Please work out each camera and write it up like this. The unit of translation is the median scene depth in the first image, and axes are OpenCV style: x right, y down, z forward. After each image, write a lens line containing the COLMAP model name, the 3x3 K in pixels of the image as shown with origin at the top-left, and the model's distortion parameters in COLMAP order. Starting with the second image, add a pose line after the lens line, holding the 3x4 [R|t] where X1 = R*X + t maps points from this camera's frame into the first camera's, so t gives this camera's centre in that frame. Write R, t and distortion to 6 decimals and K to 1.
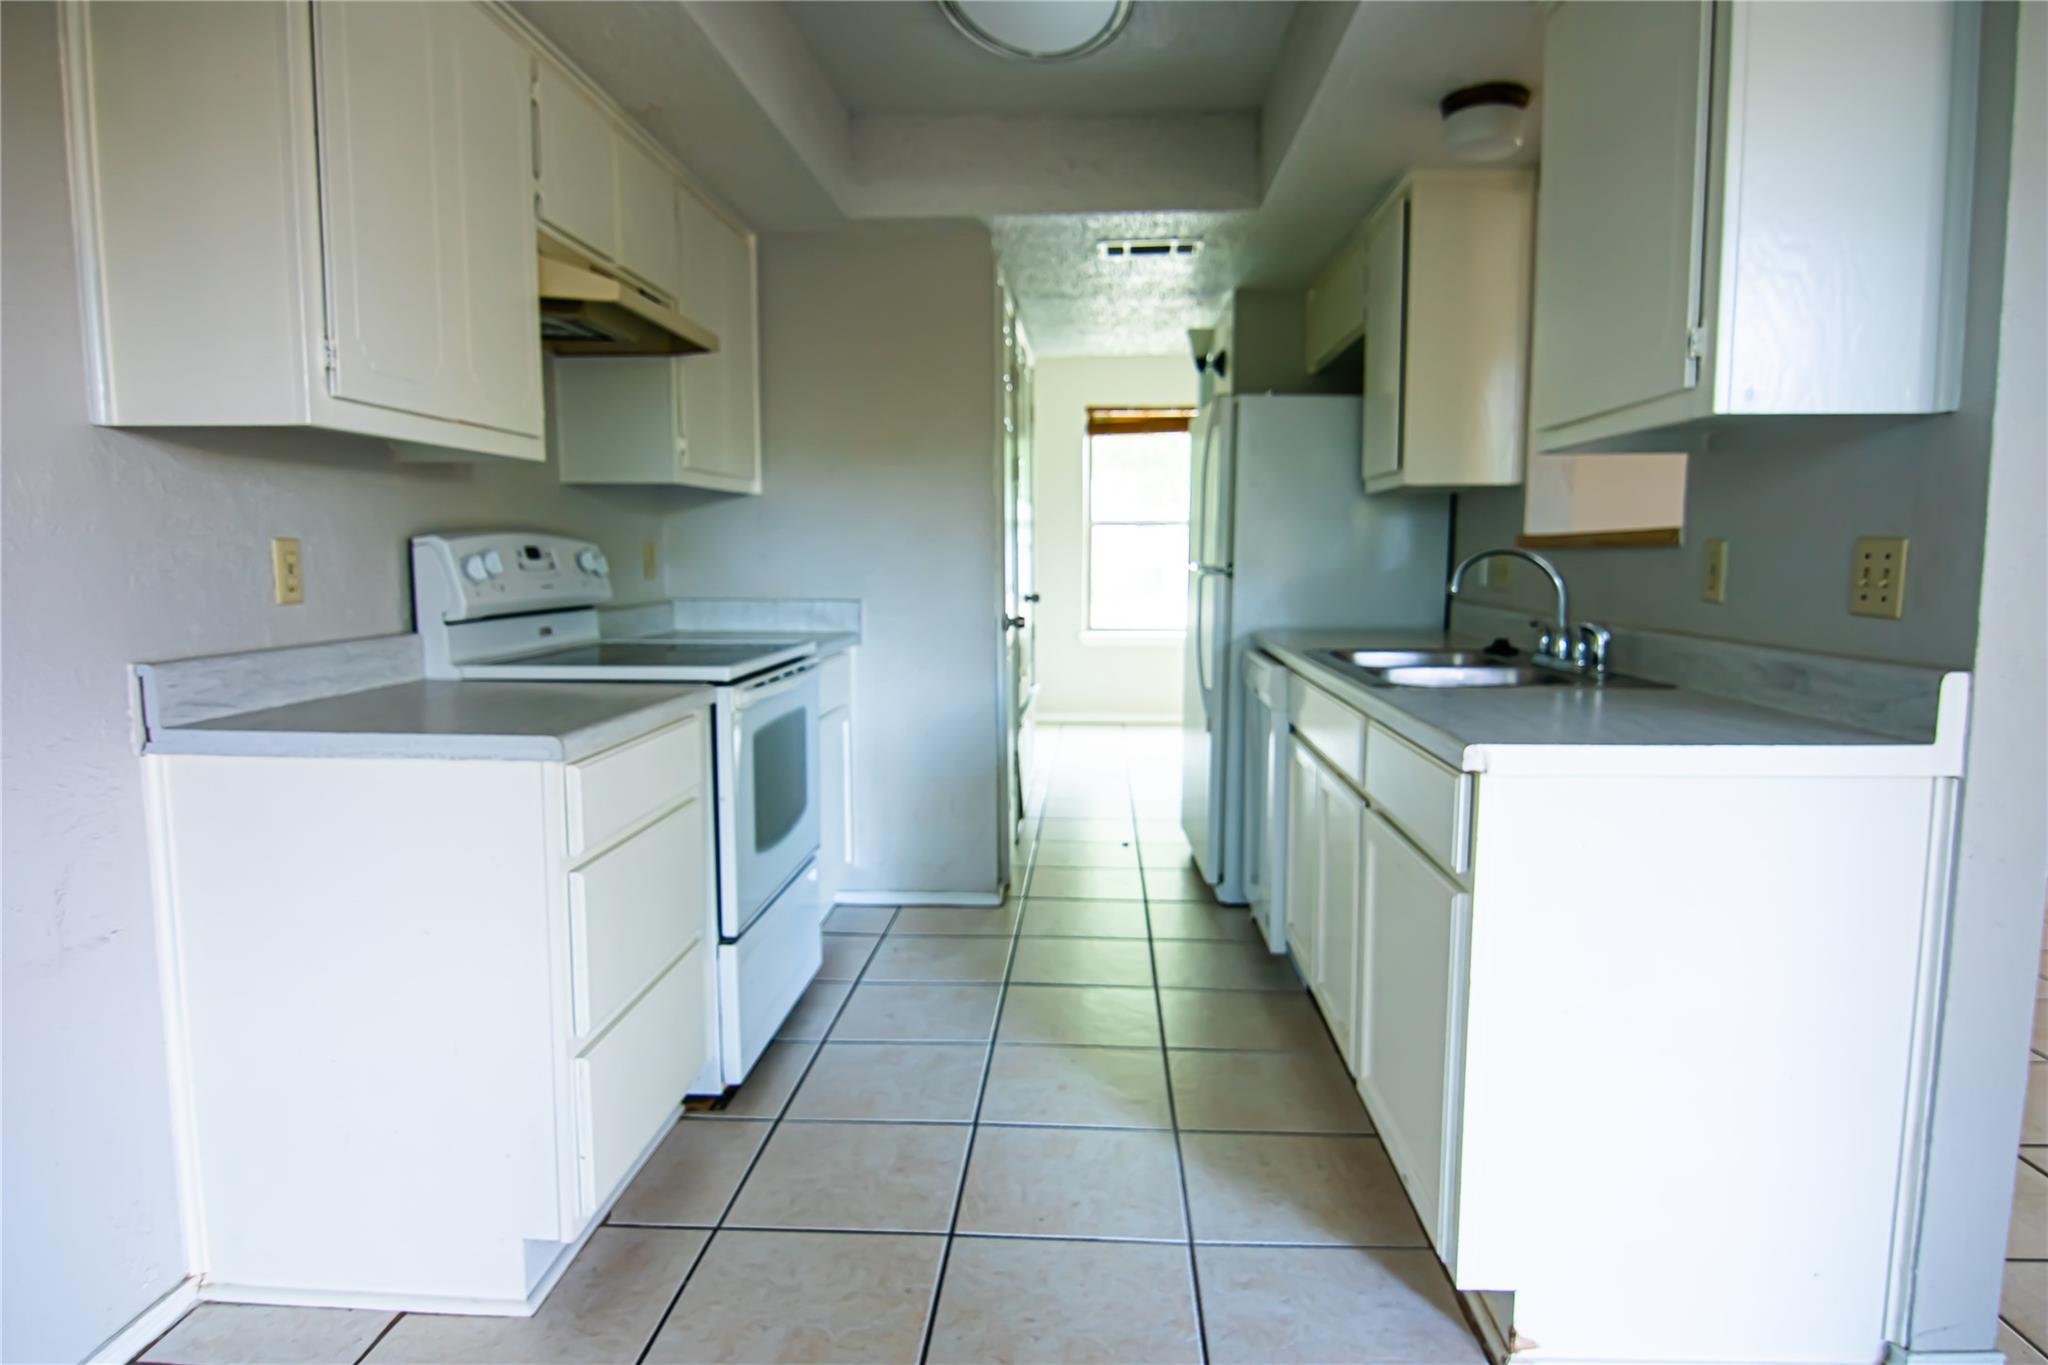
lens RADIAL K [[1257.6, 0, 1015.1], [0, 1257.6, 689.7], [0, 0, 1]] dist [-0.004637, -0.001566]
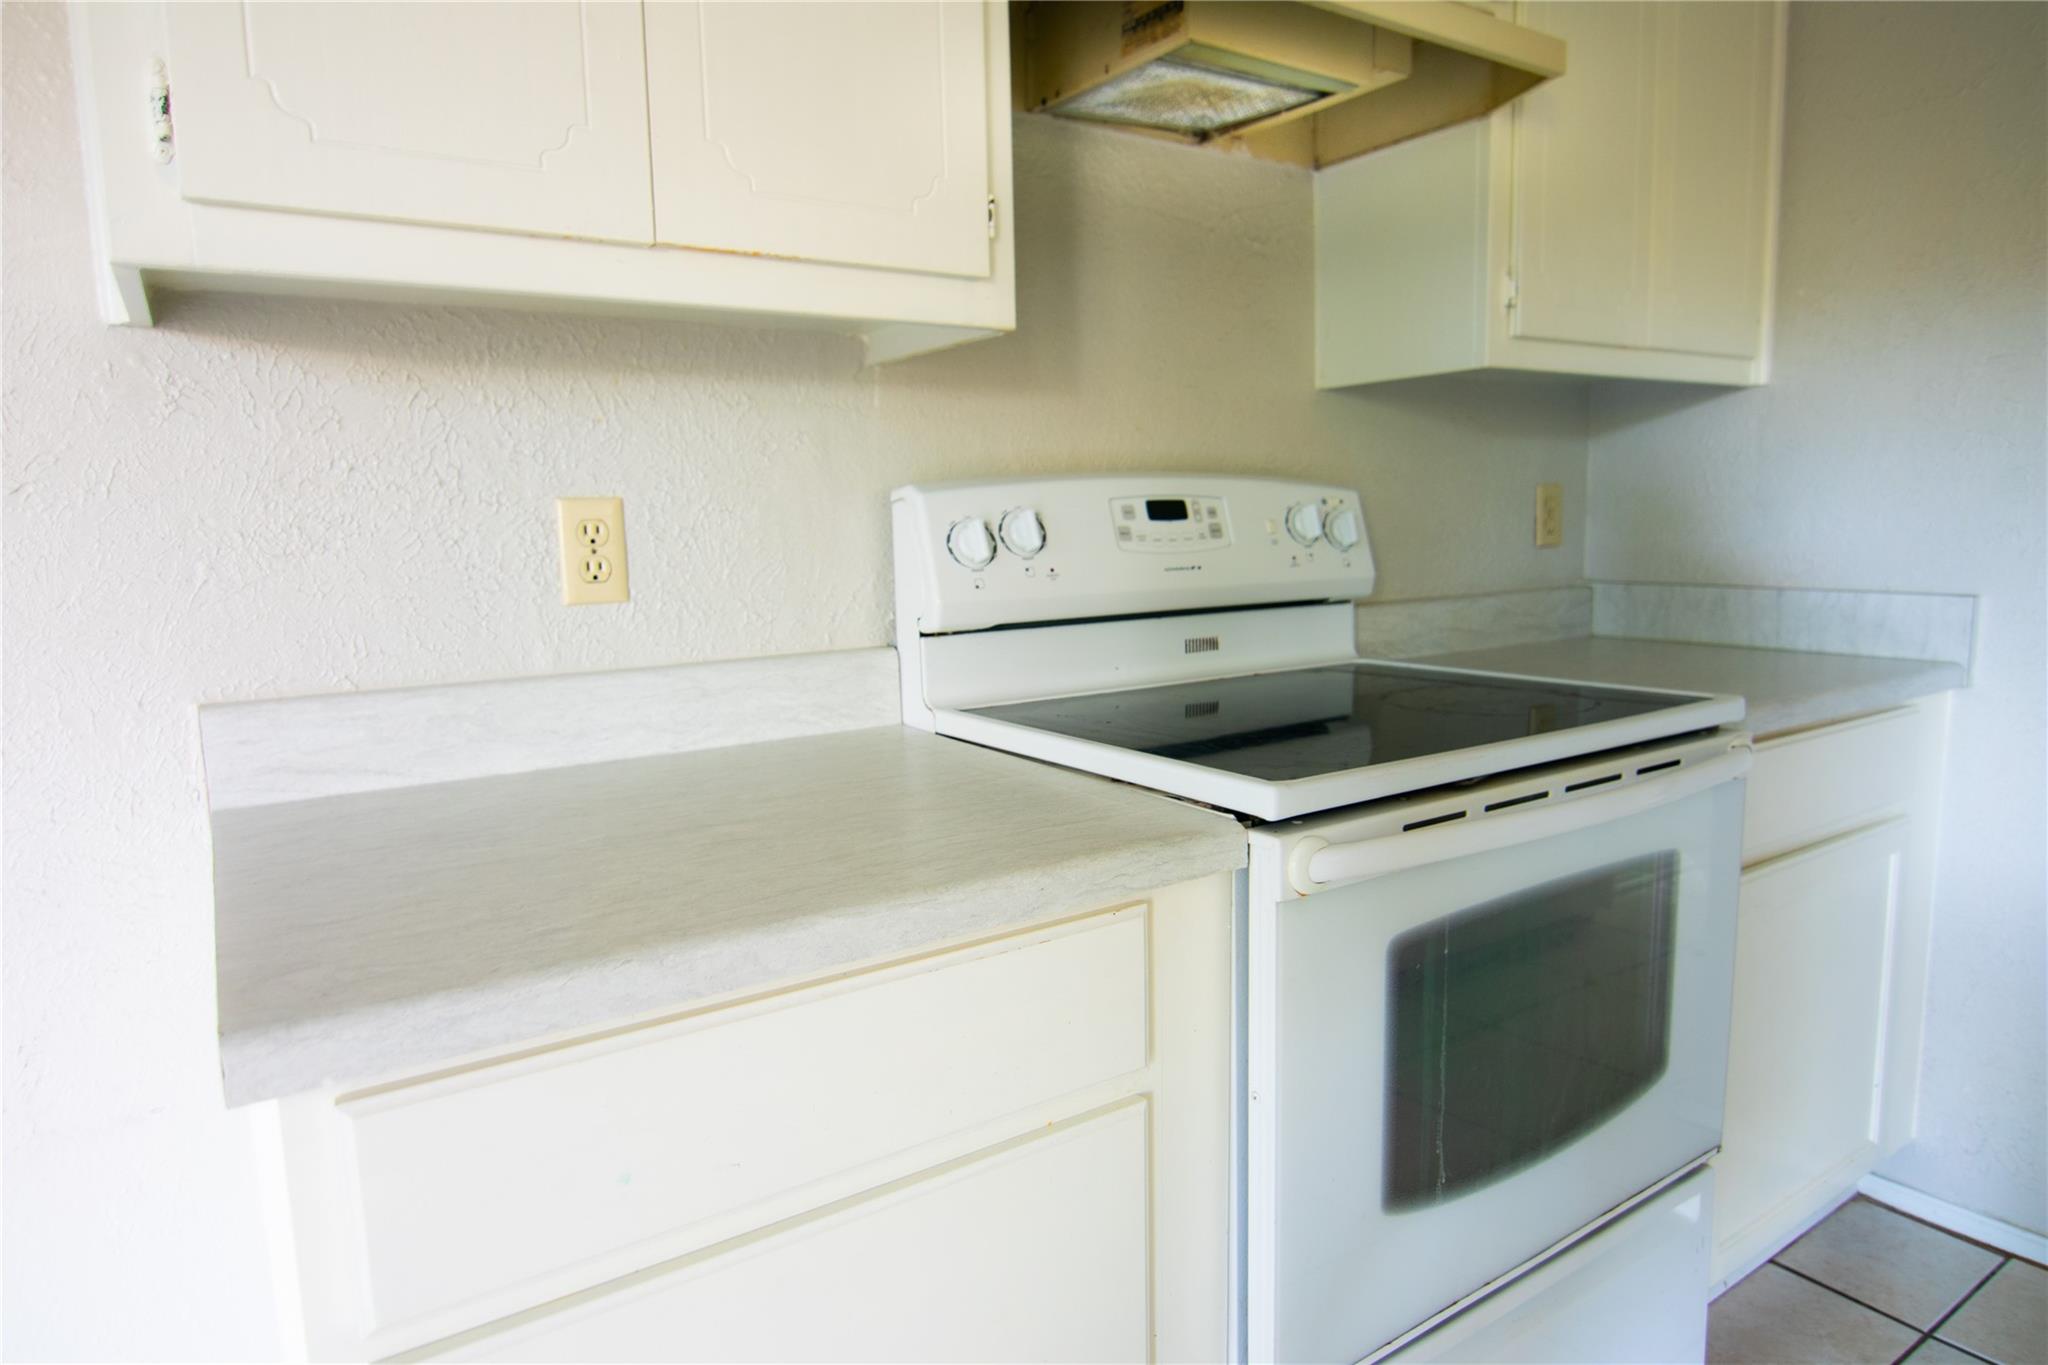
lens RADIAL K [[1245.8, 0, 1084.0], [0, 1245.8, 683.9], [0, 0, 1]] dist [-0.003032, -0.002220]
pose [[0.625459, 0.098030, -0.774075, 0.039820], [-0.065491, 0.995171, 0.073113, -0.066721], [0.777504, 0.004966, 0.628858, 0.595580]]
